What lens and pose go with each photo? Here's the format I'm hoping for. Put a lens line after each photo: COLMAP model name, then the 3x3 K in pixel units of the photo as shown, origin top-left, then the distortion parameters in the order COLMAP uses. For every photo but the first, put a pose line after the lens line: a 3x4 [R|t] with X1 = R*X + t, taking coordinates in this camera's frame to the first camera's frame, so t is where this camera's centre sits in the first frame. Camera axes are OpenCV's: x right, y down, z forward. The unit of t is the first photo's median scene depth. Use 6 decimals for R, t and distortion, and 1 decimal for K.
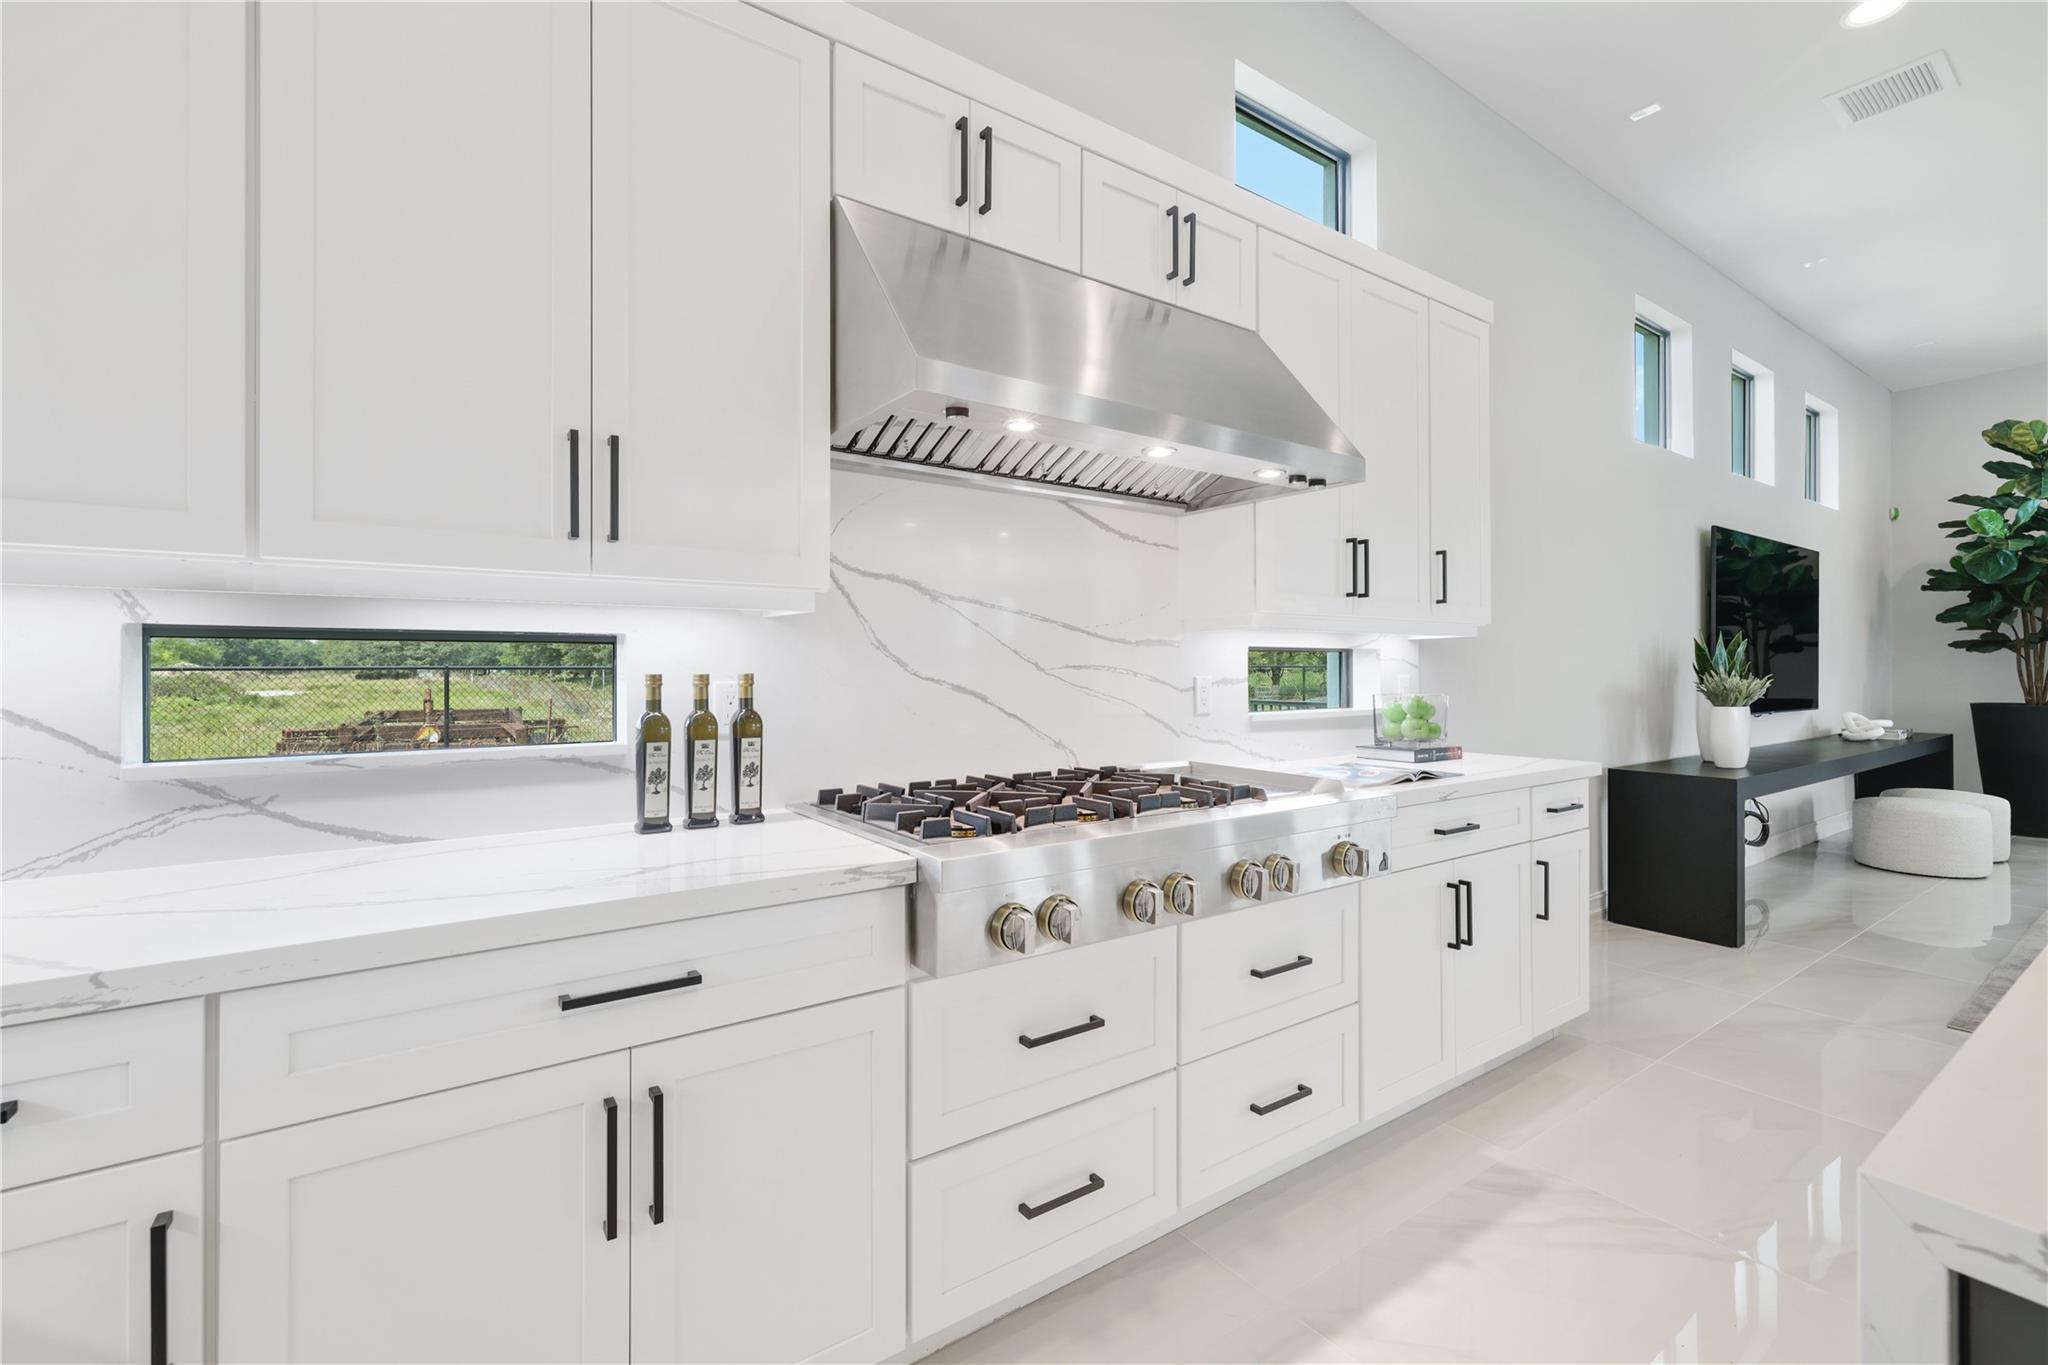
lens RADIAL K [[877.4, 0, 1027.8], [0, 877.4, 669.9], [0, 0, 1]] dist [-0.001608, 0.000002]
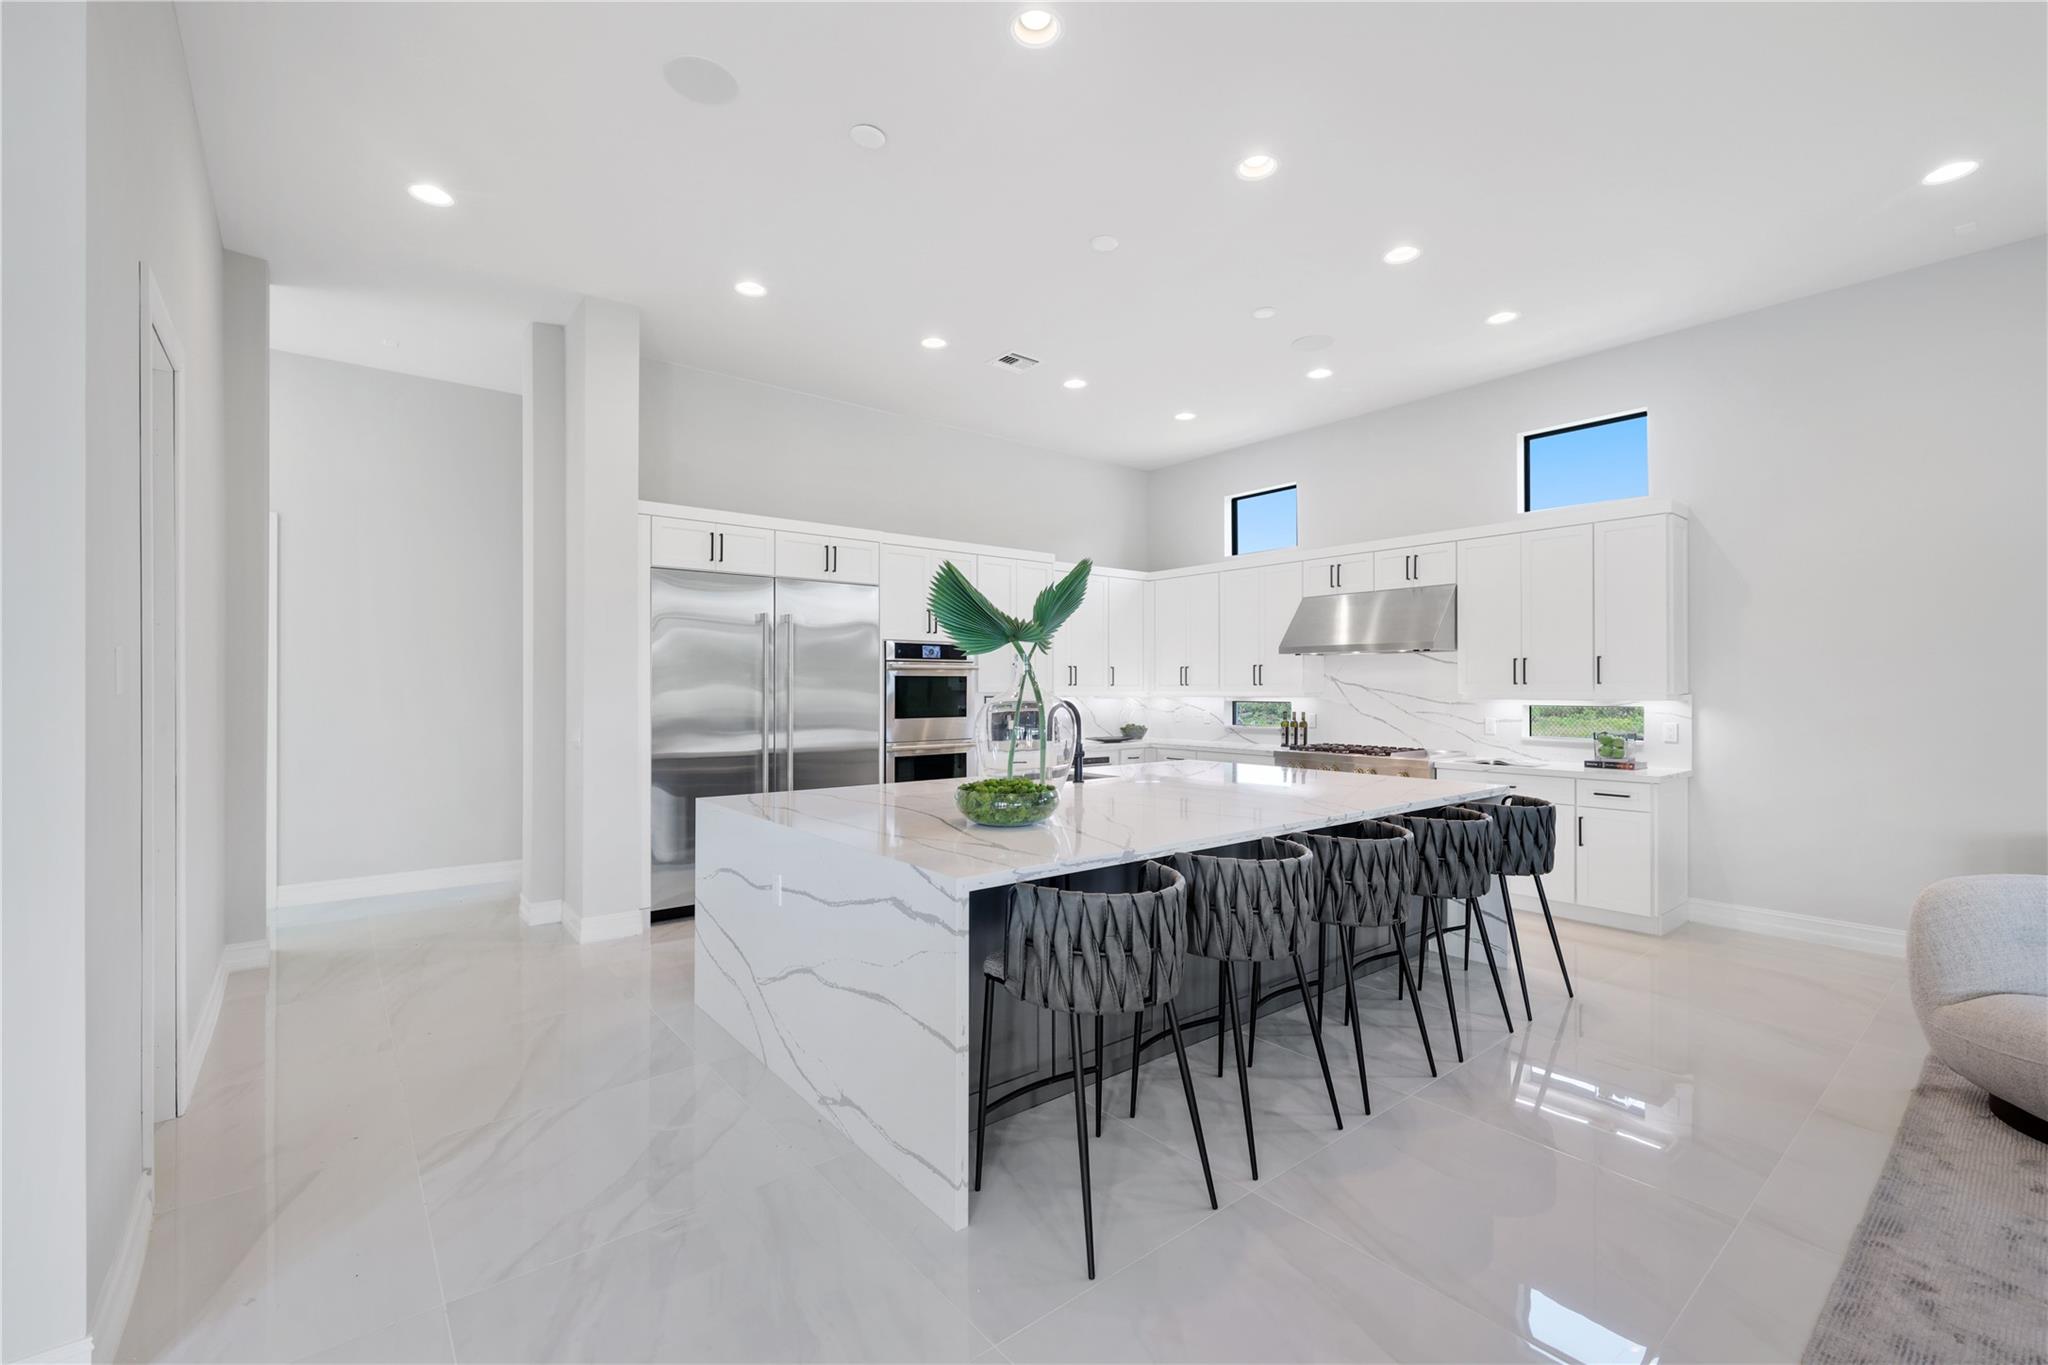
lens RADIAL K [[865.5, 0, 1037.4], [0, 865.5, 682.2], [0, 0, 1]] dist [-0.000713, 0.000153]
pose [[0.071948, -0.008139, -0.997375, 1.010293], [-0.000317, 0.999966, -0.008183, -0.028741], [0.997408, 0.000905, 0.071943, -0.148330]]
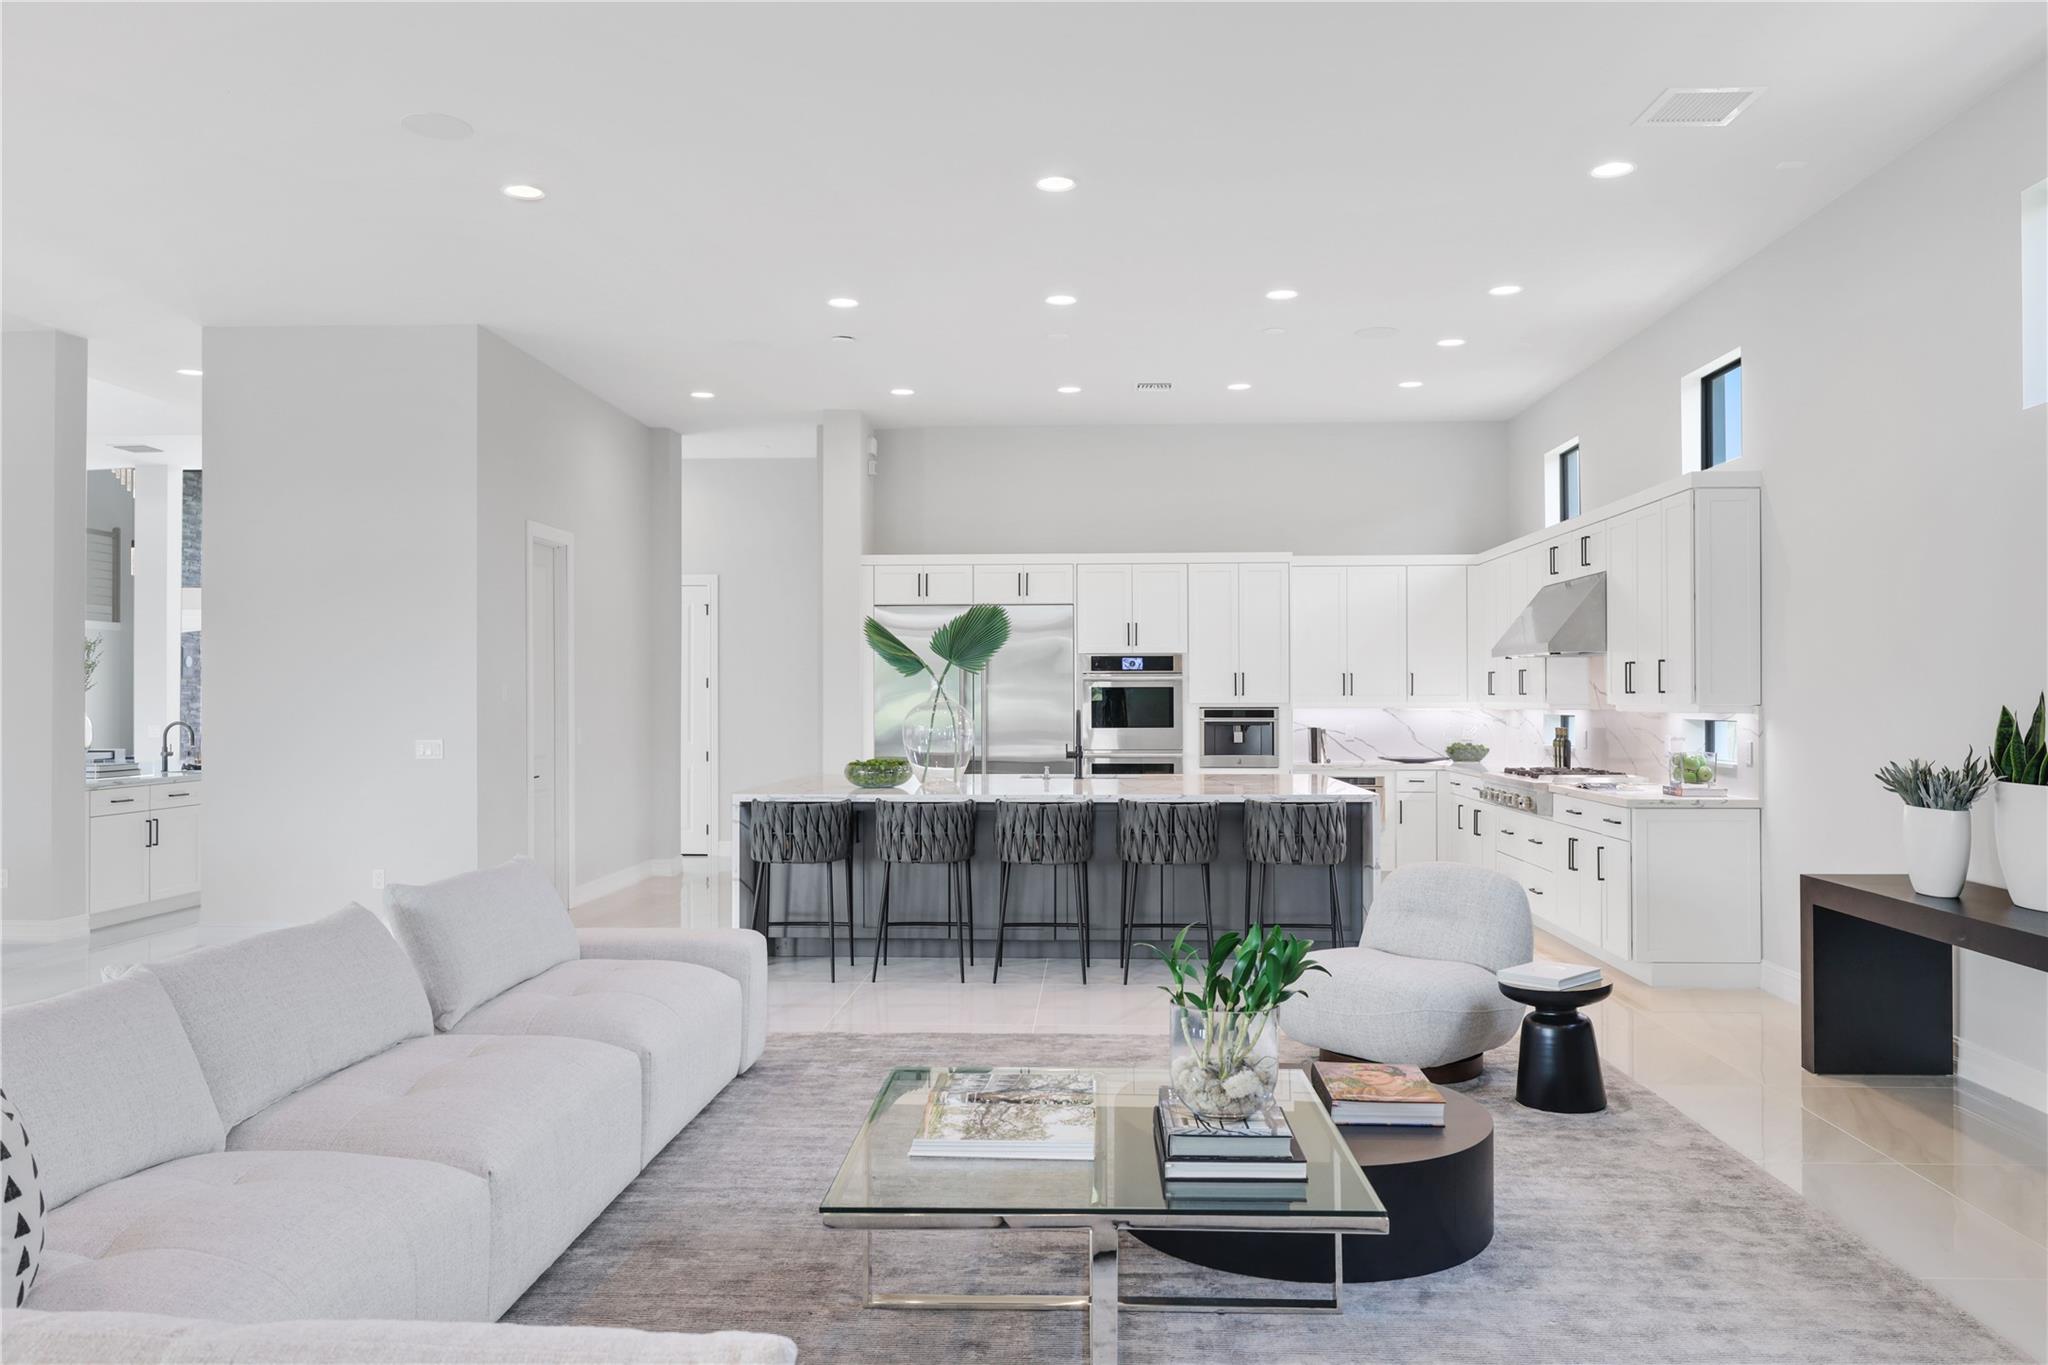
lens RADIAL K [[1476.5, 0, 1024.0], [0, 1476.5, 682.5], [0, 0, 1]] dist [0.000762, 0.000553]
pose [[-0.609879, -0.007957, -0.792455, 1.470951], [0.001273, 0.999938, -0.011020, -0.030400], [0.792494, -0.007730, -0.609831, 0.770296]]
